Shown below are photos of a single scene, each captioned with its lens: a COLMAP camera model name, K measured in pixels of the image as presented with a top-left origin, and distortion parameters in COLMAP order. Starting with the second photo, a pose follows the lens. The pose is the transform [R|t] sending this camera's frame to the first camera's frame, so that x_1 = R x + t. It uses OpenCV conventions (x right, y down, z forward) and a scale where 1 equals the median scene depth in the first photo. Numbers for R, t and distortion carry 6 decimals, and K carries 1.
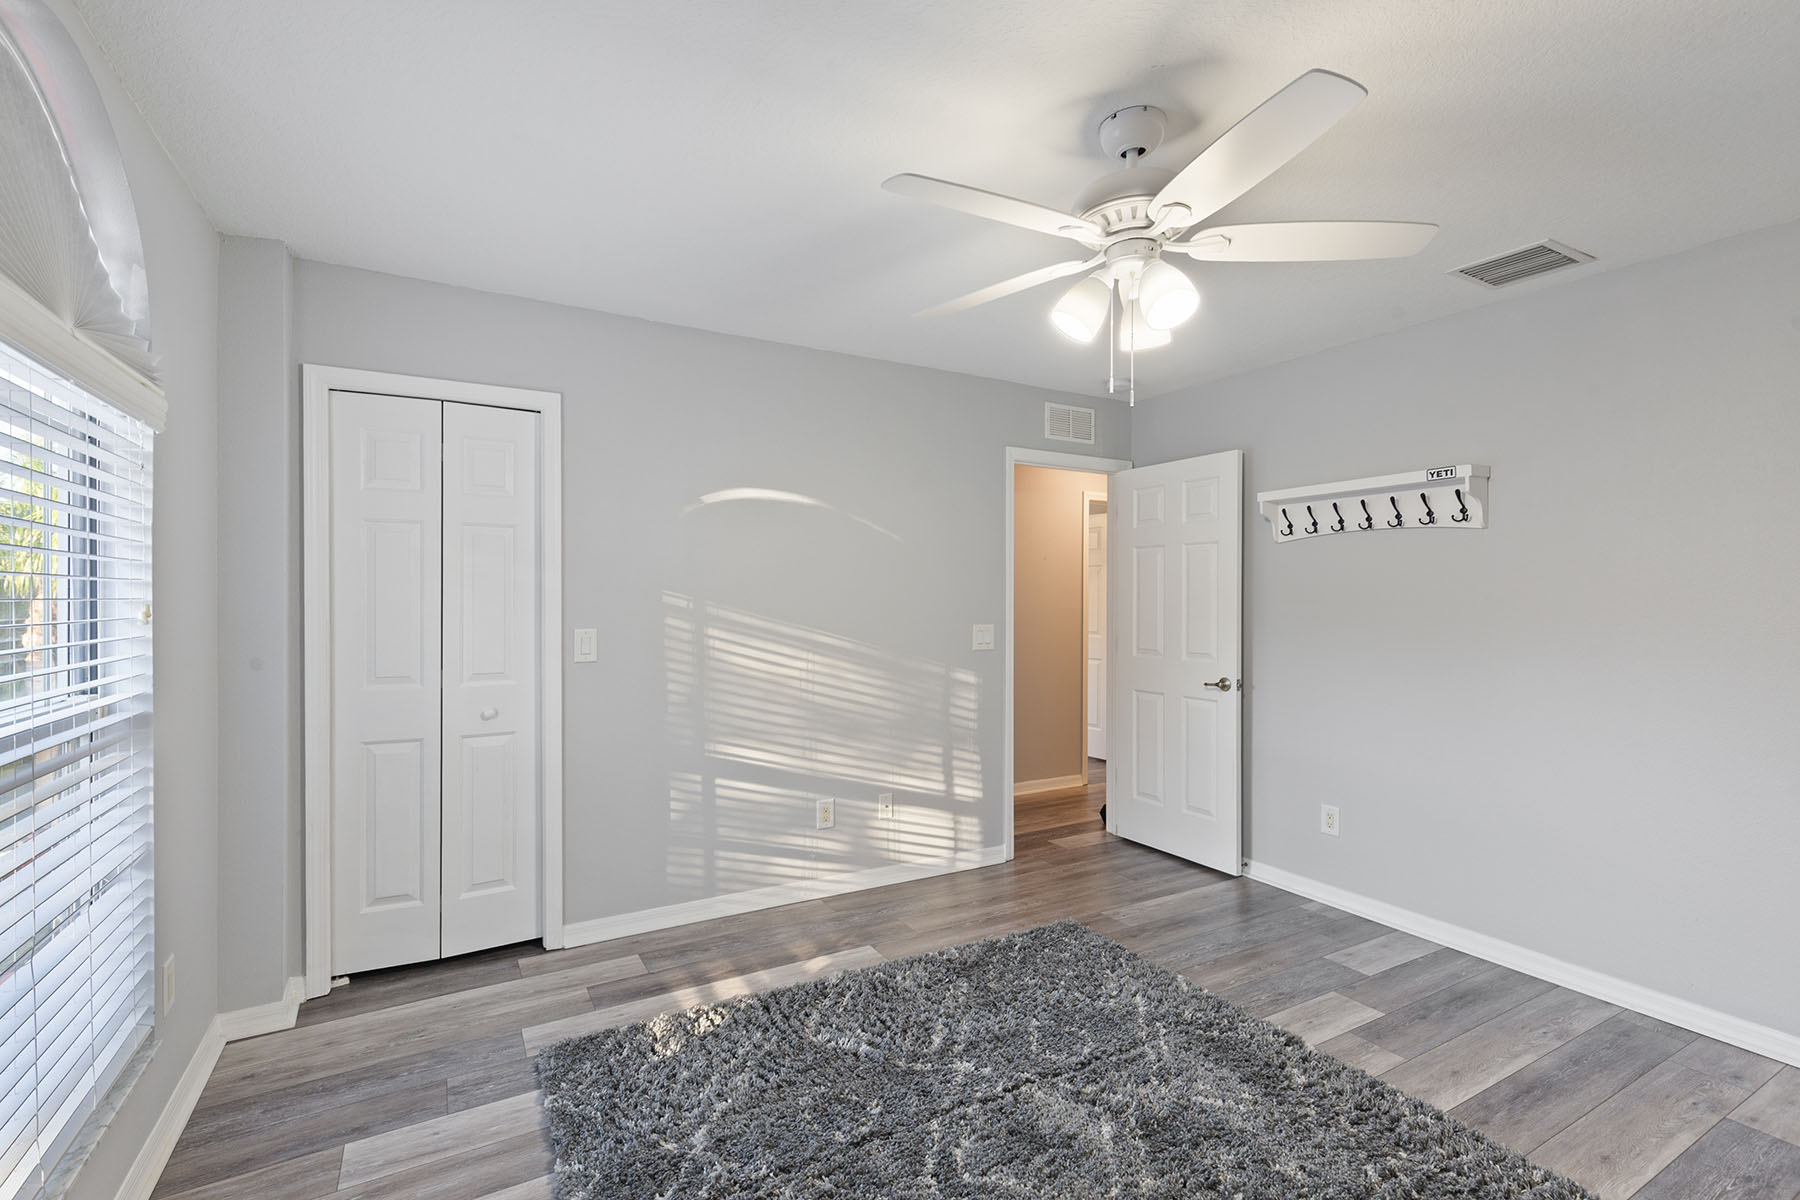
lens RADIAL K [[795.5, 0, 900.0], [0, 795.5, 600.0], [0, 0, 1]] dist [0.012600, -0.006064]
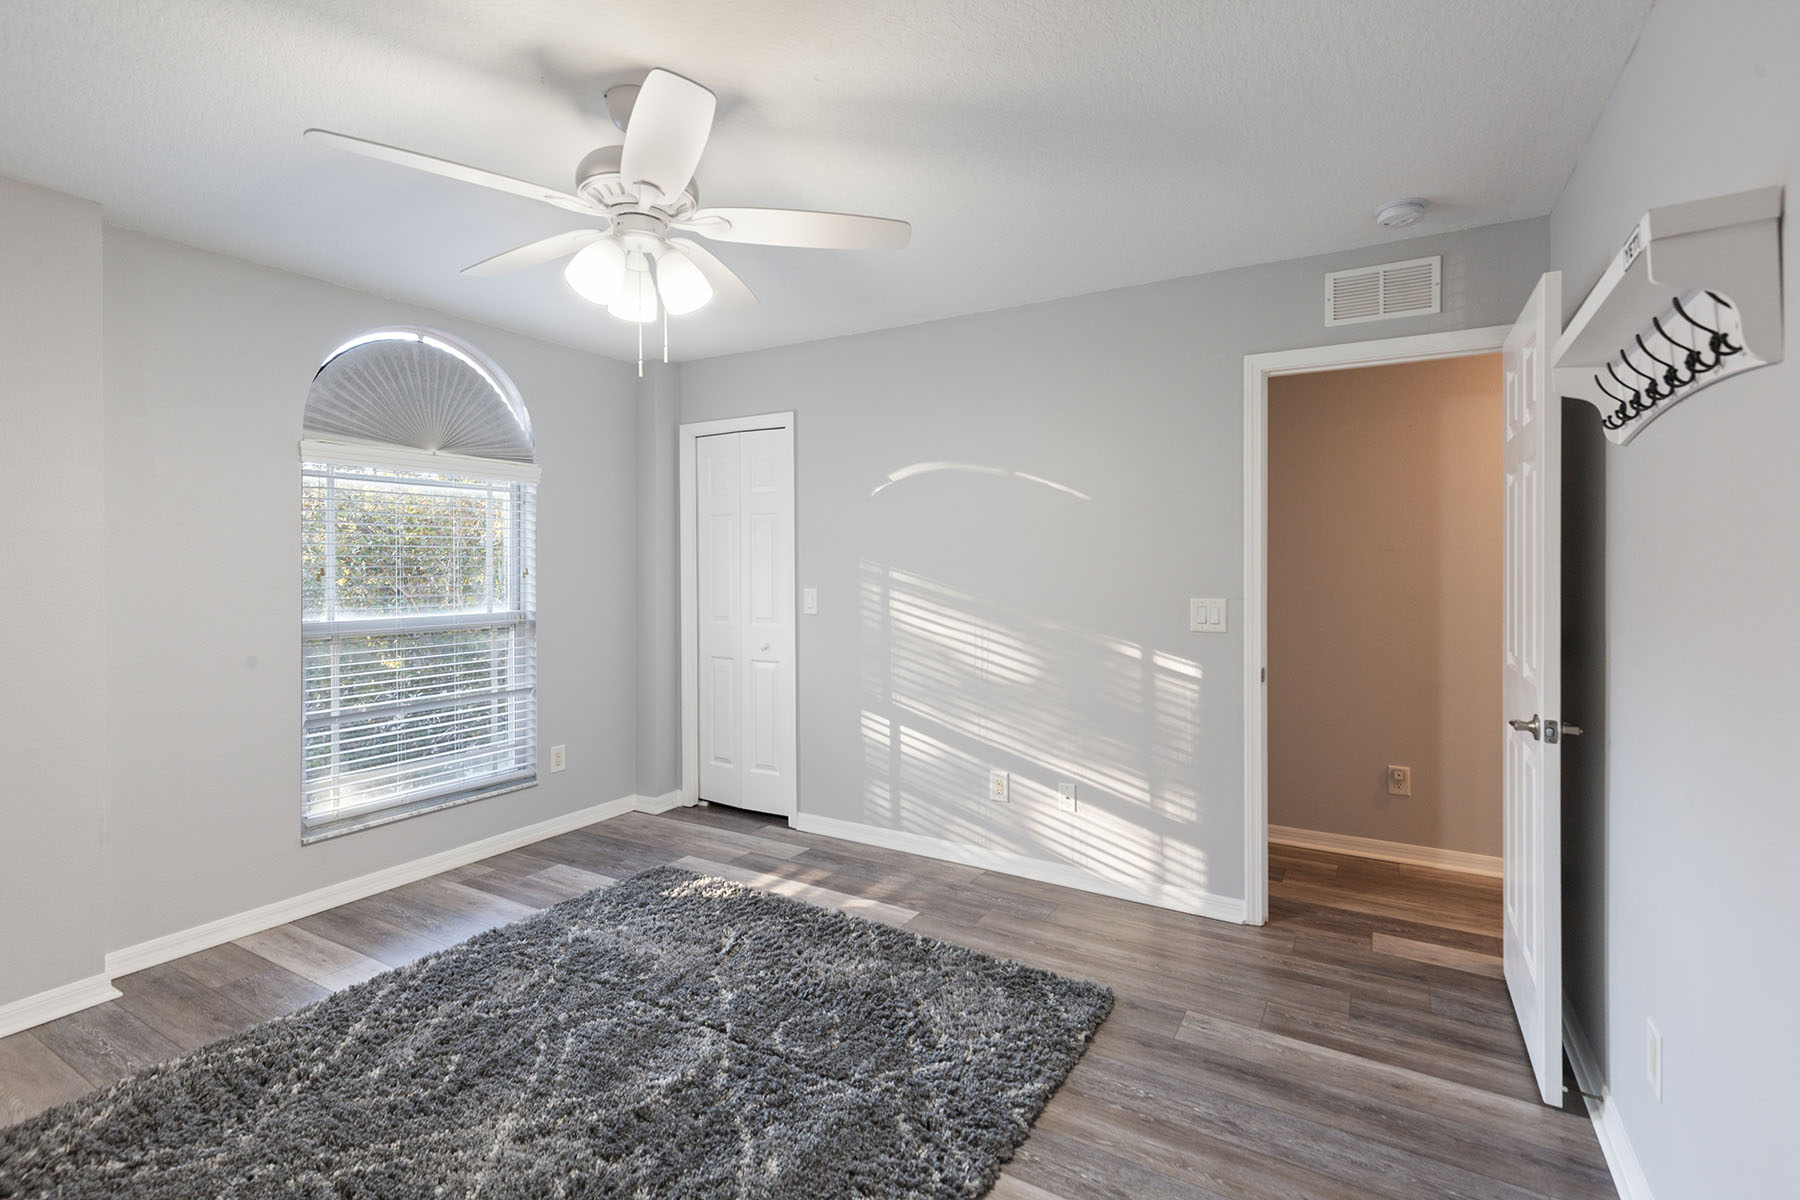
lens RADIAL K [[821.7, 0, 904.3], [0, 821.7, 566.4], [0, 0, 1]] dist [0.011834, -0.000306]
pose [[0.500563, -0.001519, -0.865699, 0.791244], [-0.000557, 0.999998, -0.002077, 0.002691], [0.865700, 0.001522, 0.500561, 0.438663]]
